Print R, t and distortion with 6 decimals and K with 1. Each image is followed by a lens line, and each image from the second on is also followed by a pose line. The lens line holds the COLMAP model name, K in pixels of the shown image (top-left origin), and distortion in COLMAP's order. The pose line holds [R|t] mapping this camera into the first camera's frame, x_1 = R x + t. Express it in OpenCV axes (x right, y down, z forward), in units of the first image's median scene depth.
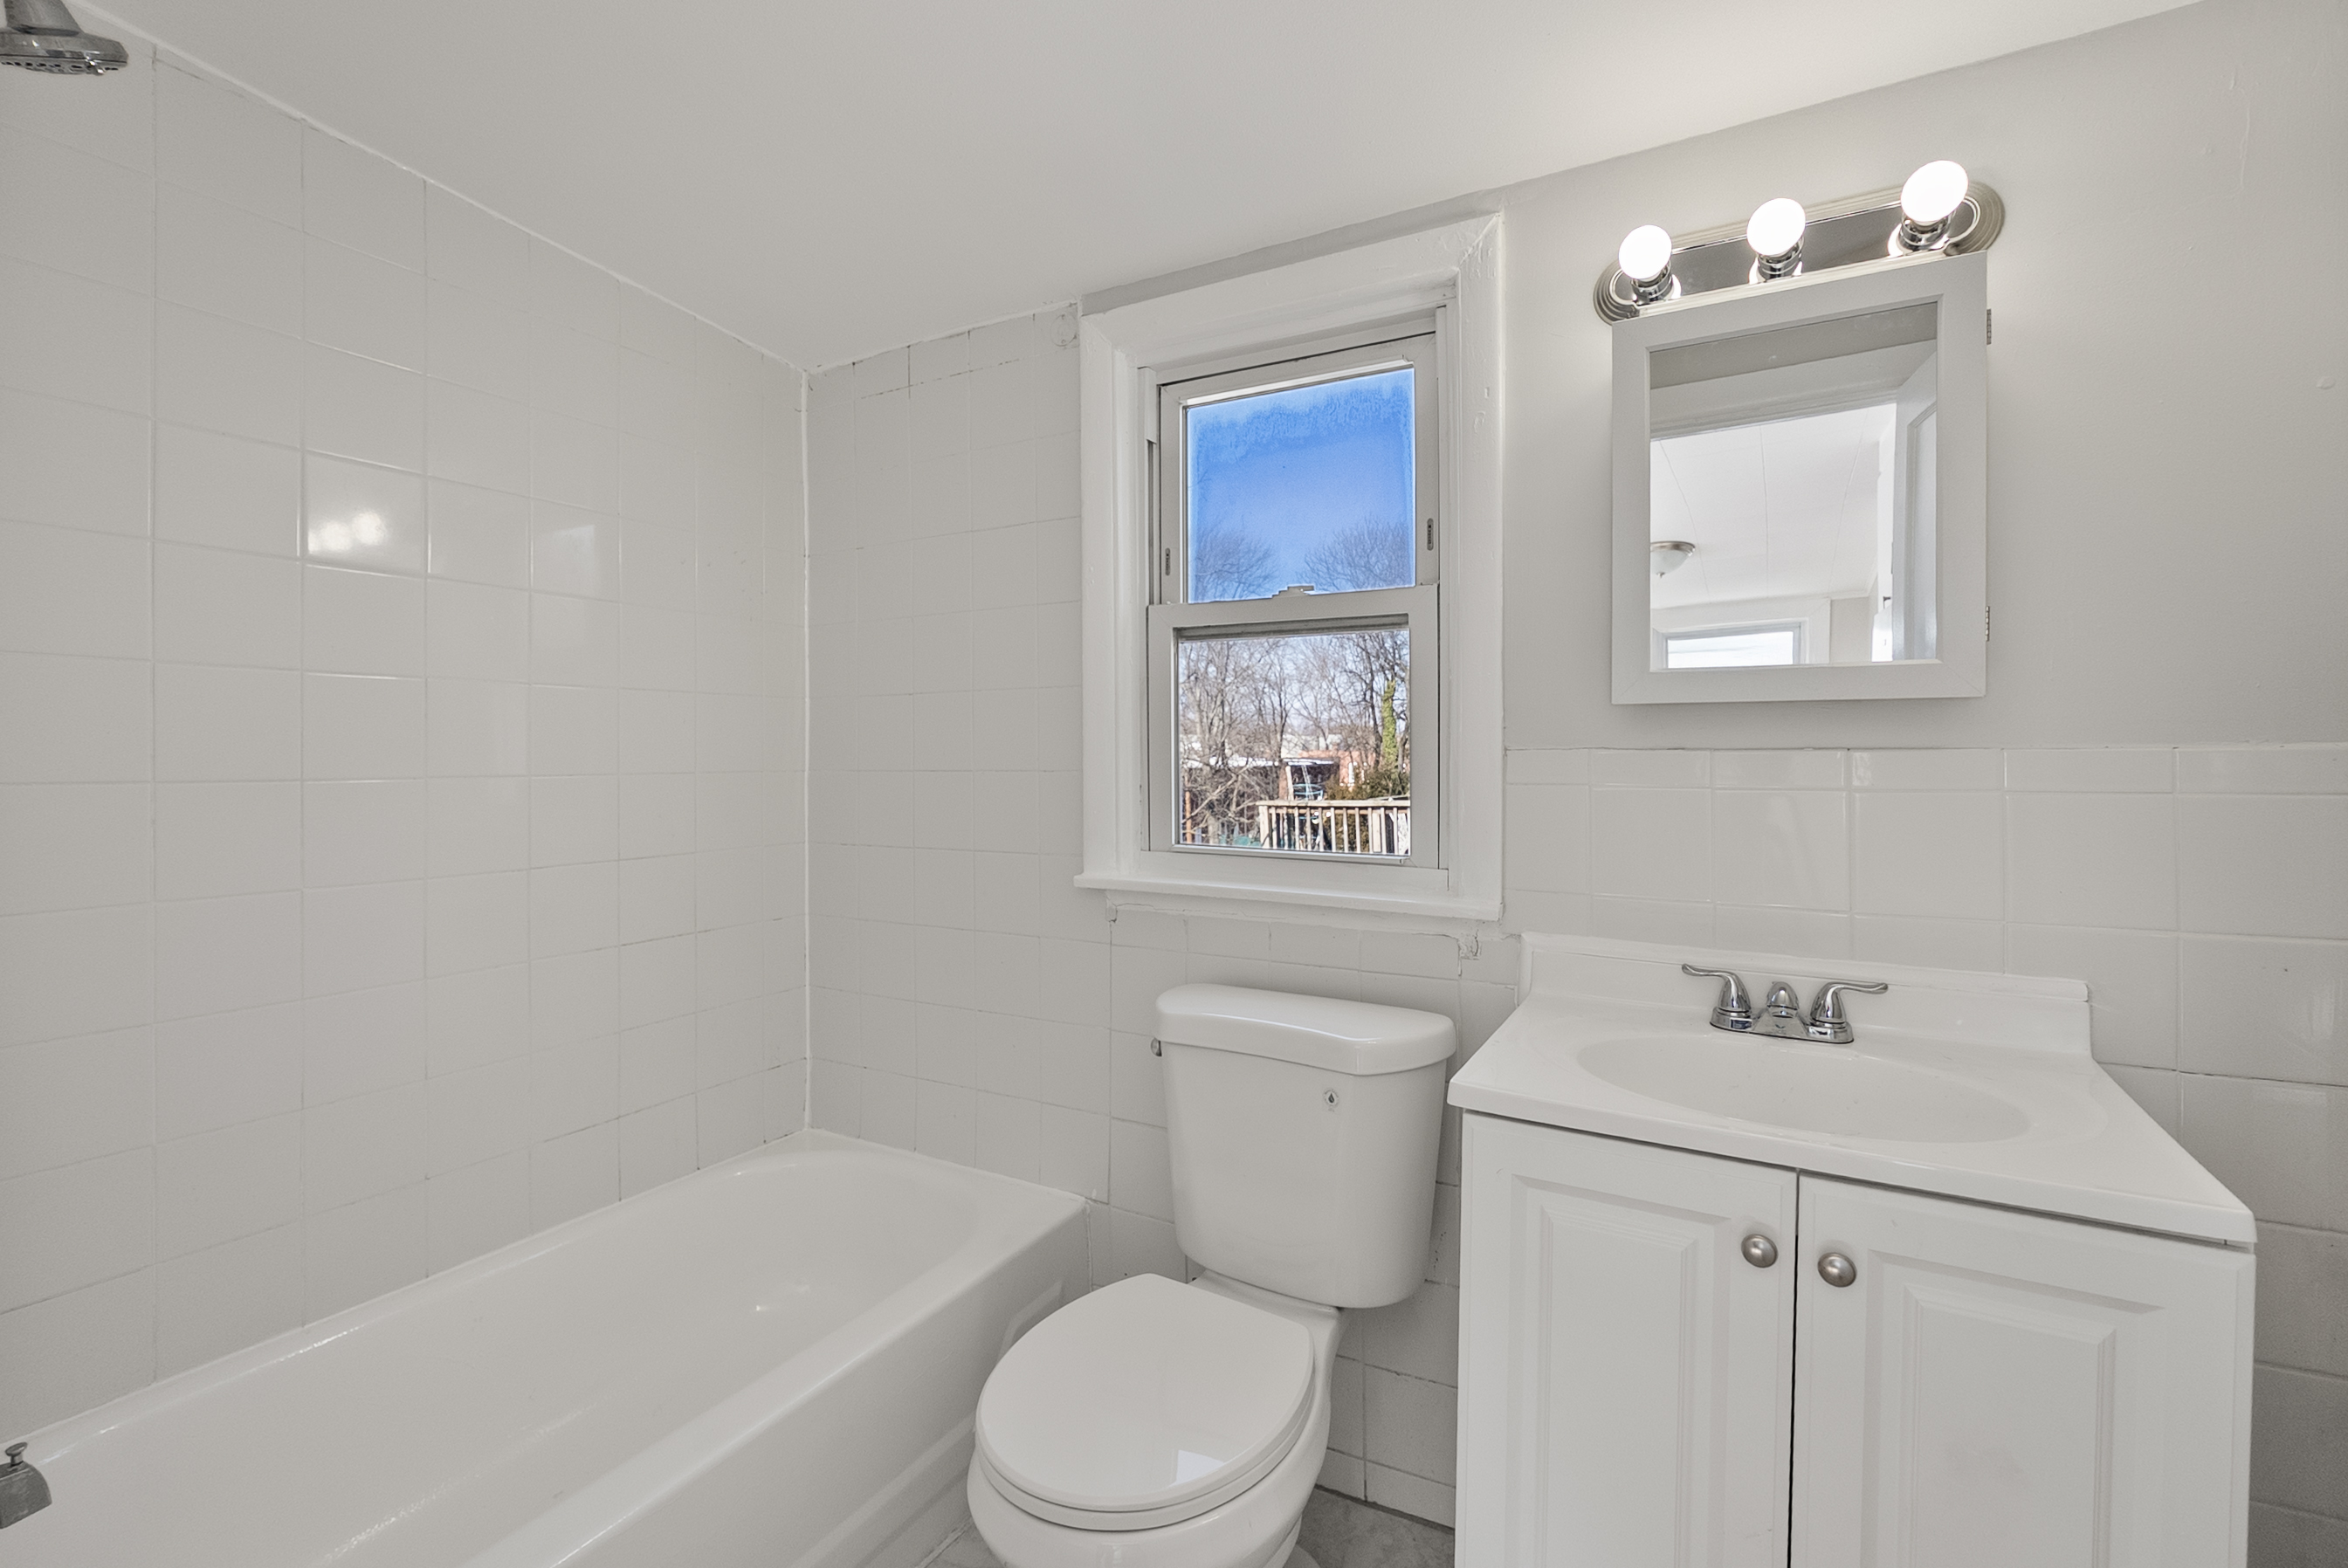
lens RADIAL K [[1030.1, 0, 1175.7], [0, 1030.1, 774.2], [0, 0, 1]] dist [-0.001145, -0.000205]
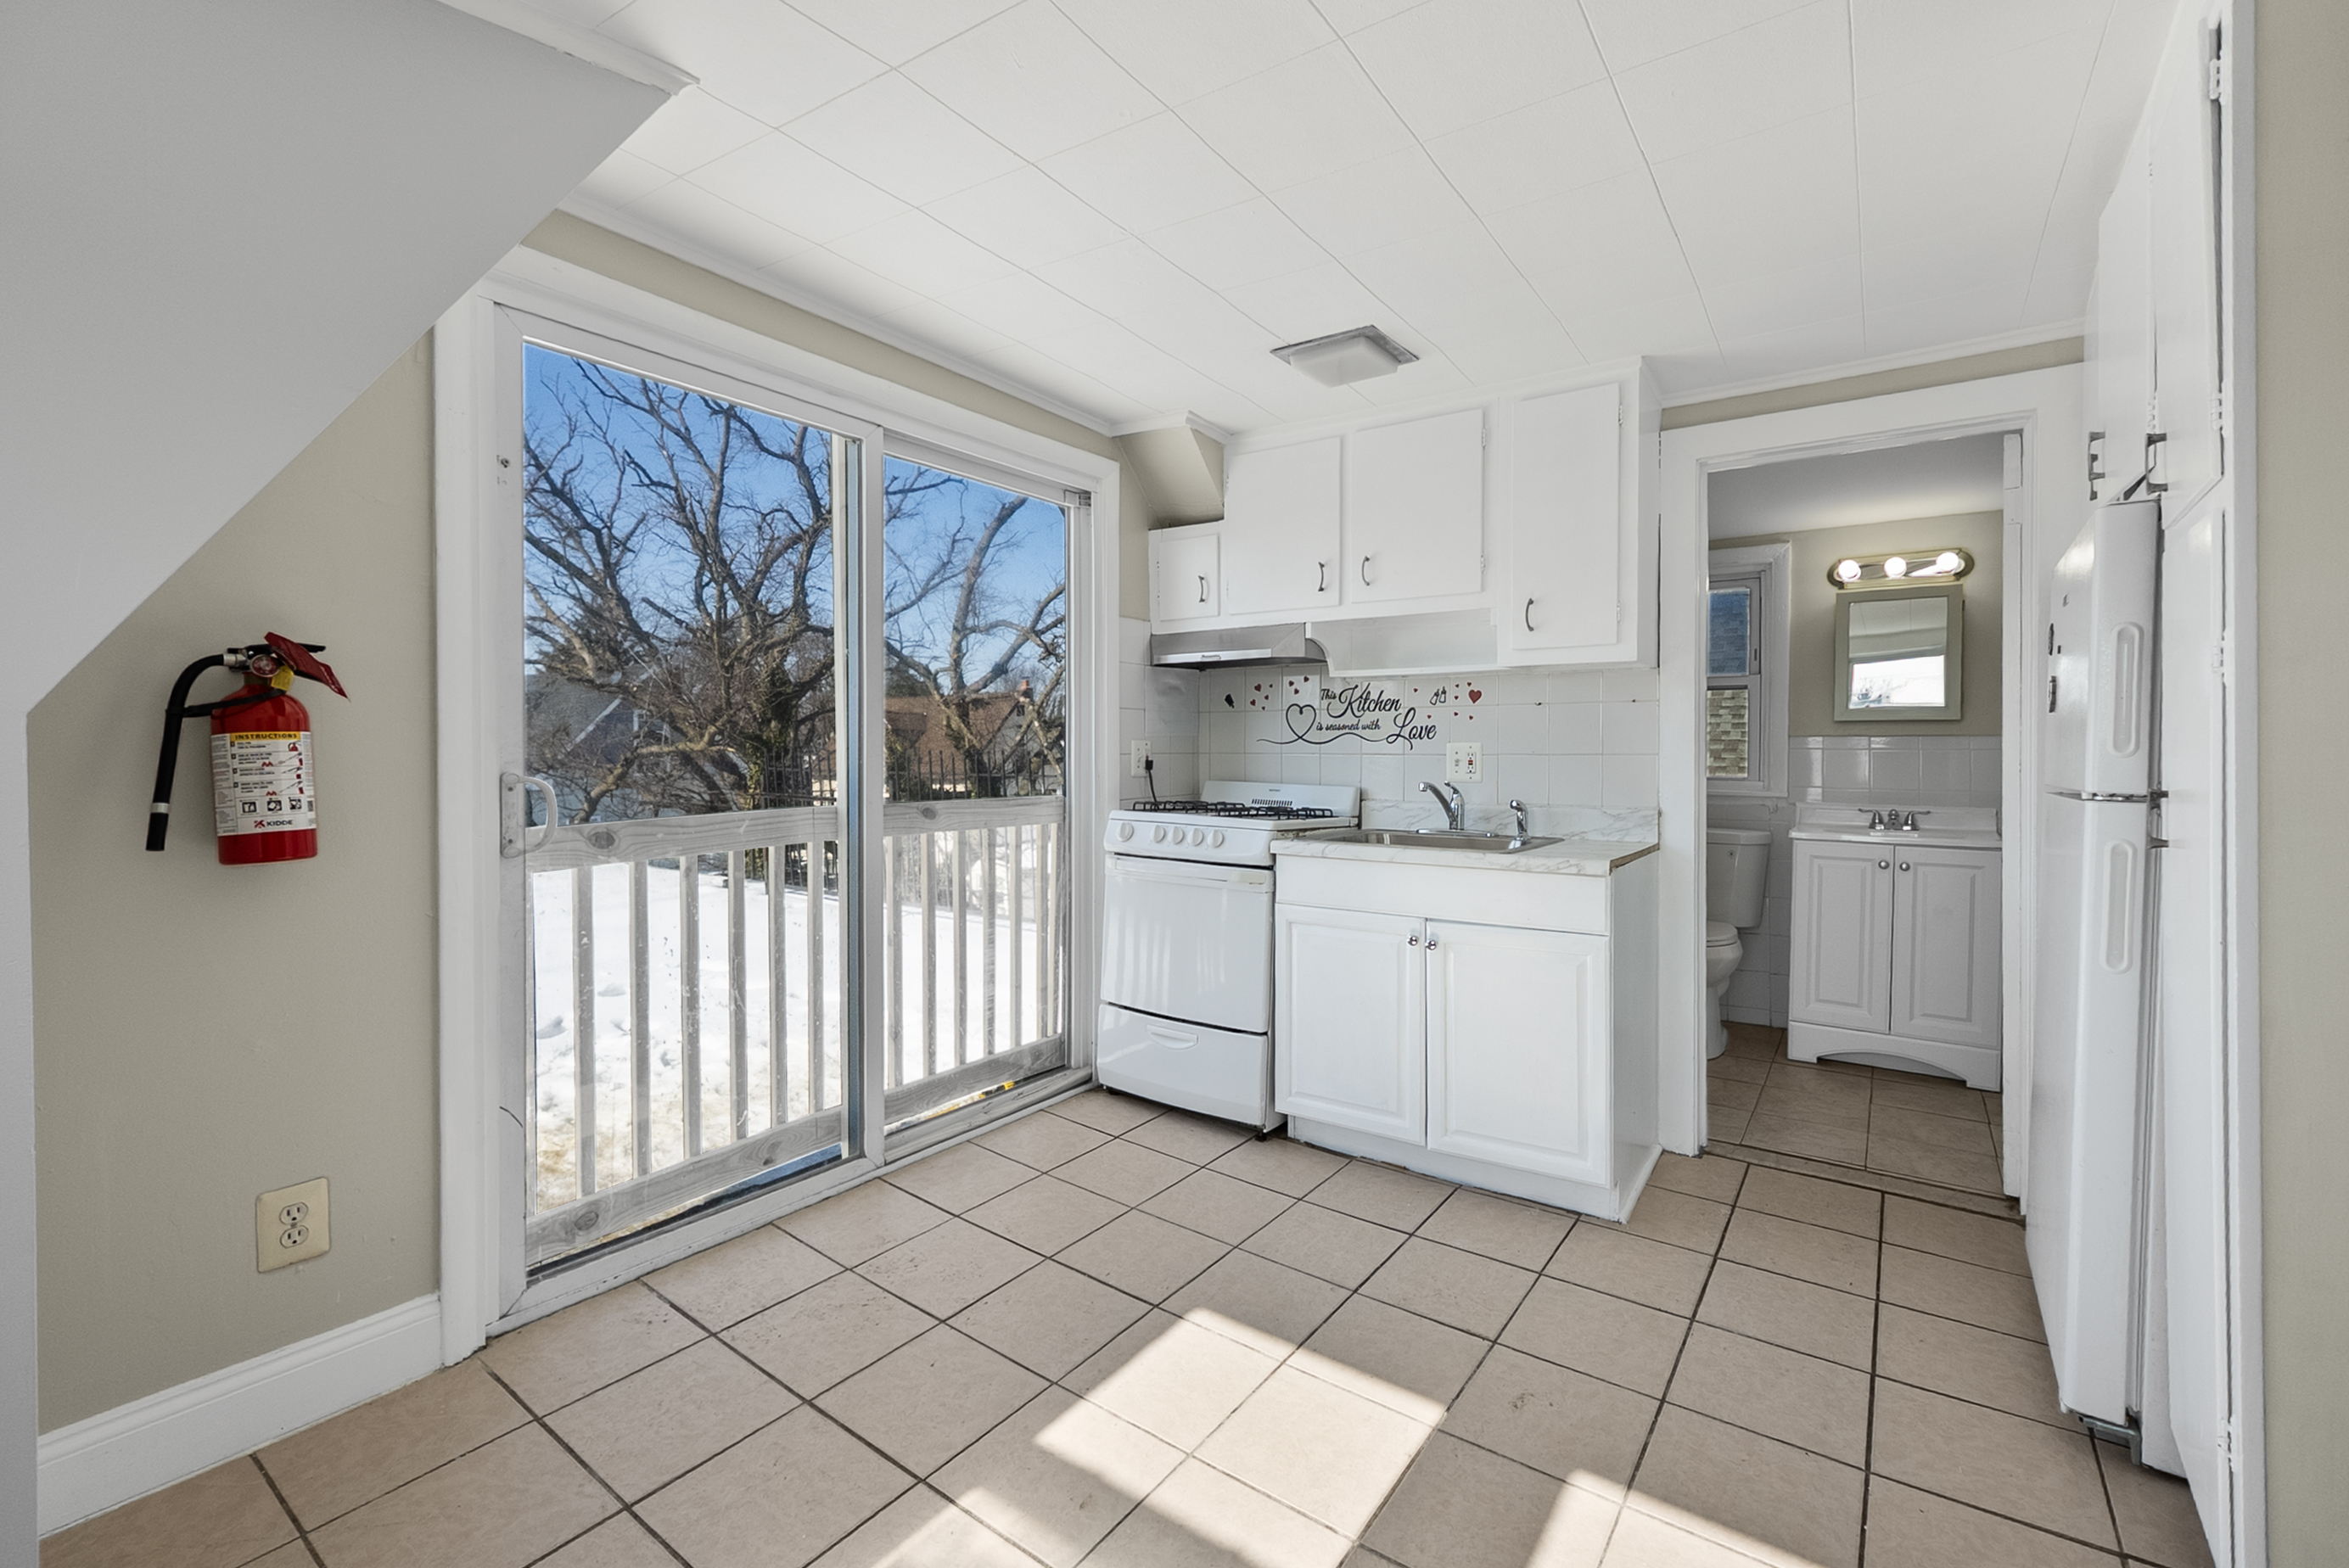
lens RADIAL K [[1003.8, 0, 1174.5], [0, 1003.8, 784.0], [0, 0, 1]] dist [-0.000494, -0.000123]
pose [[0.993451, 0.005460, -0.114127, -1.186474], [-0.003969, 0.999904, 0.013289, 0.087833], [0.114188, -0.012749, 0.993377, -2.187132]]
